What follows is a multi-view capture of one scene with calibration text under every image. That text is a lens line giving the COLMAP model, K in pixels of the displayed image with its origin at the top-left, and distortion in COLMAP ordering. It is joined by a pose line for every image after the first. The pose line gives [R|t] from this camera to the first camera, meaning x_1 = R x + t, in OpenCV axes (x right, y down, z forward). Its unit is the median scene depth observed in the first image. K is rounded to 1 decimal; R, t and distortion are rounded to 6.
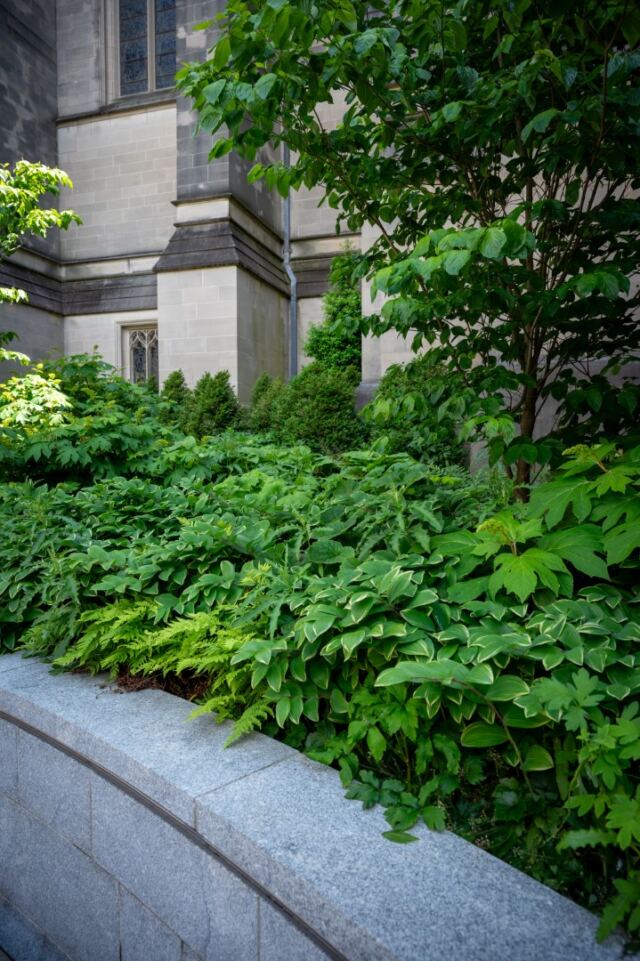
lens RADIAL K [[610.0, 0, 307.7], [0, 610.0, 466.3], [0, 0, 1]] dist [-0.003123, -0.001128]
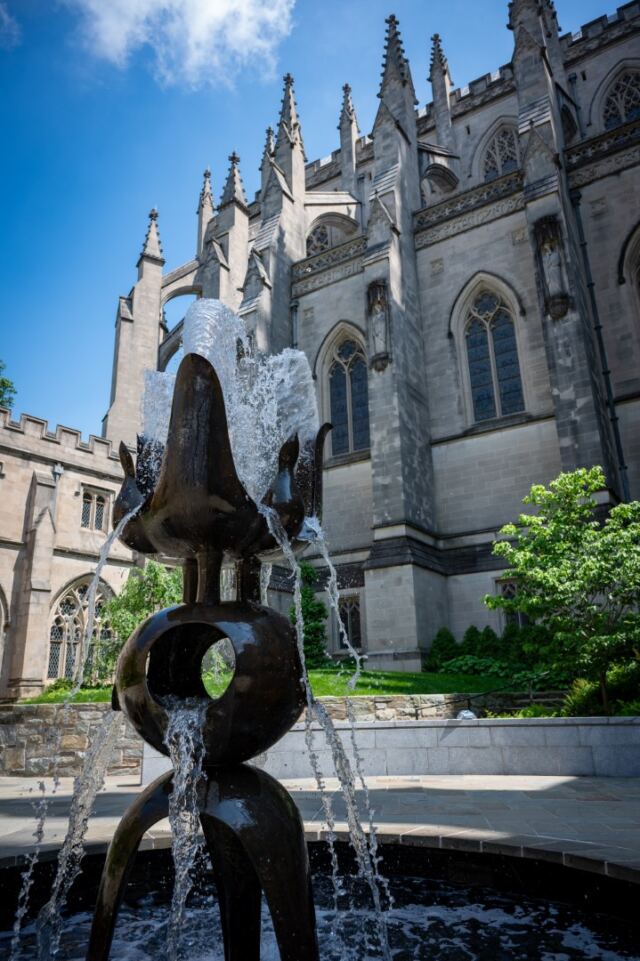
lens RADIAL K [[669.5, 0, 289.2], [0, 669.5, 493.7], [0, 0, 1]] dist [-0.010827, 0.000974]
pose [[0.970865, -0.096260, -0.219441, -0.407110], [0.019991, 0.945111, -0.326137, 0.057388], [0.238791, 0.312248, 0.919500, -0.505887]]
